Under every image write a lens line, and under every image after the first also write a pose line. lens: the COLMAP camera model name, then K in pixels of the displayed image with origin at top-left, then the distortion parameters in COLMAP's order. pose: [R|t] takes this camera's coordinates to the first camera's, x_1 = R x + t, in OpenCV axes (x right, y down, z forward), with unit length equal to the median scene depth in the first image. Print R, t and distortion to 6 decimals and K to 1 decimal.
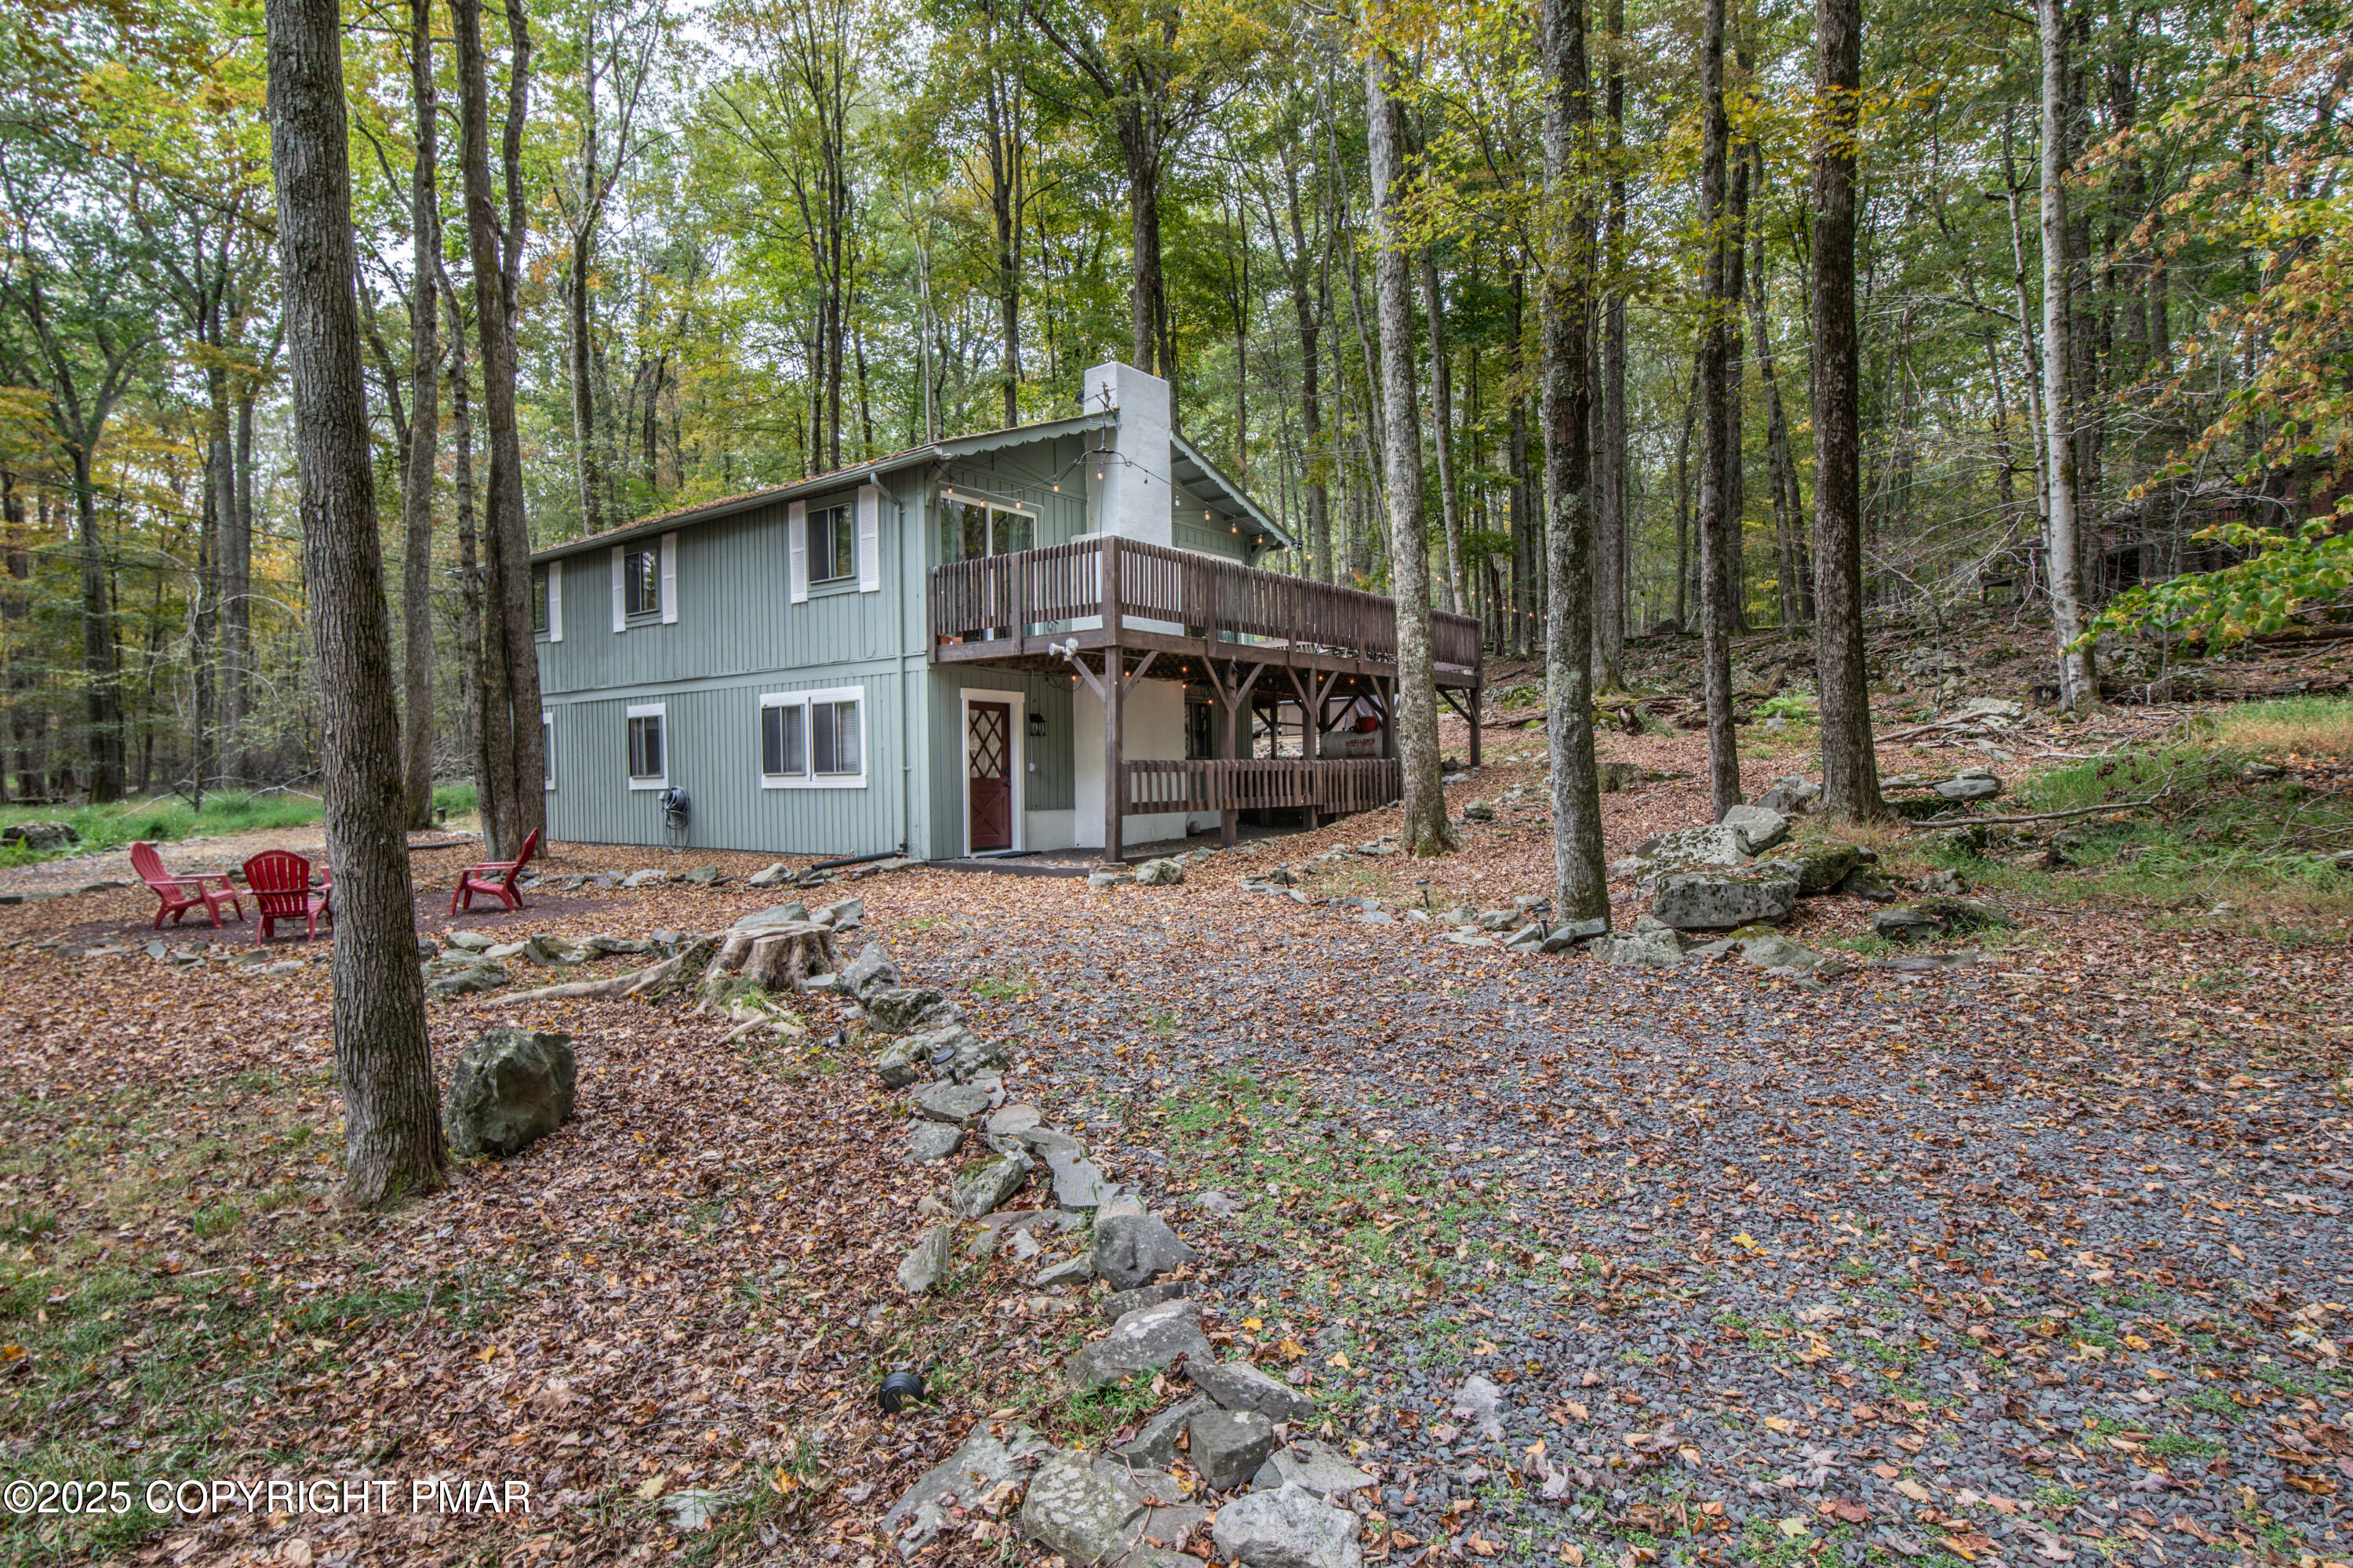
lens RADIAL K [[1194.1, 0, 1180.4], [0, 1194.1, 792.0], [0, 0, 1]] dist [0.005155, -0.001540]
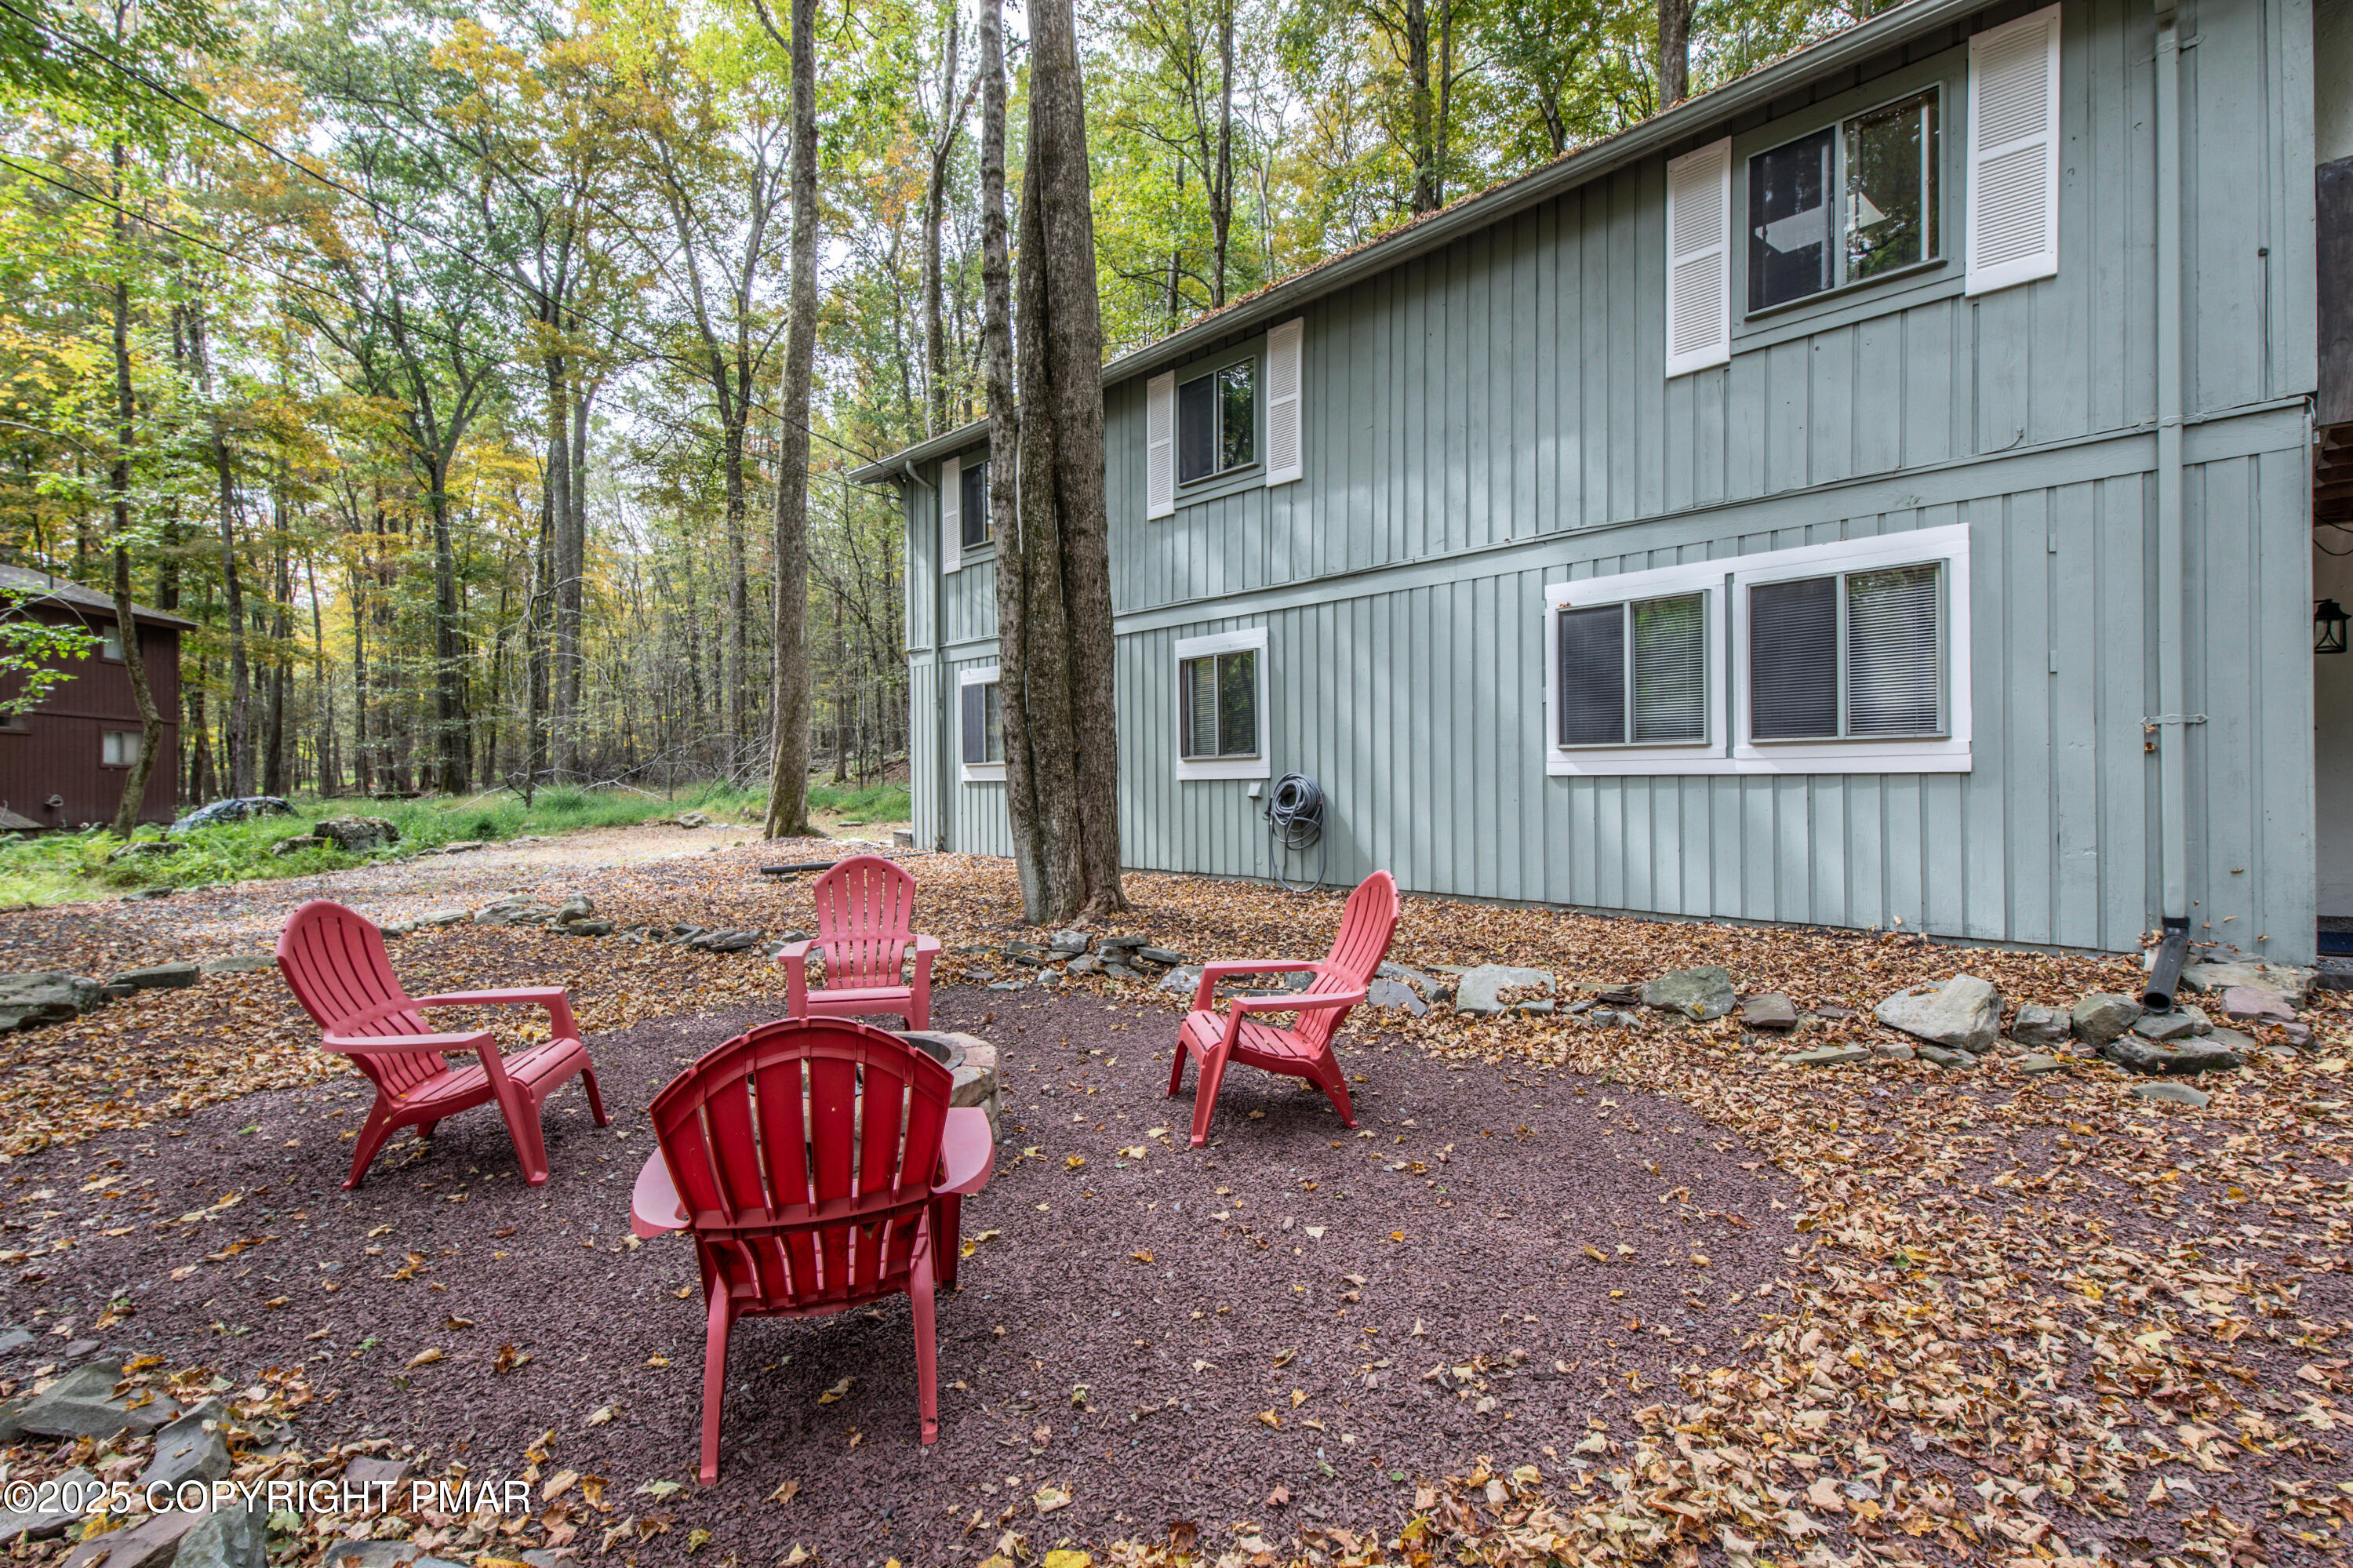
lens RADIAL K [[1029.9, 0, 1173.4], [0, 1029.9, 783.4], [0, 0, 1]] dist [0.014991, 0.000343]
pose [[0.990775, 0.009417, -0.135186, -0.281853], [-0.011449, 0.999833, -0.014256, 0.005100], [0.135029, 0.015673, 0.990718, 0.351788]]
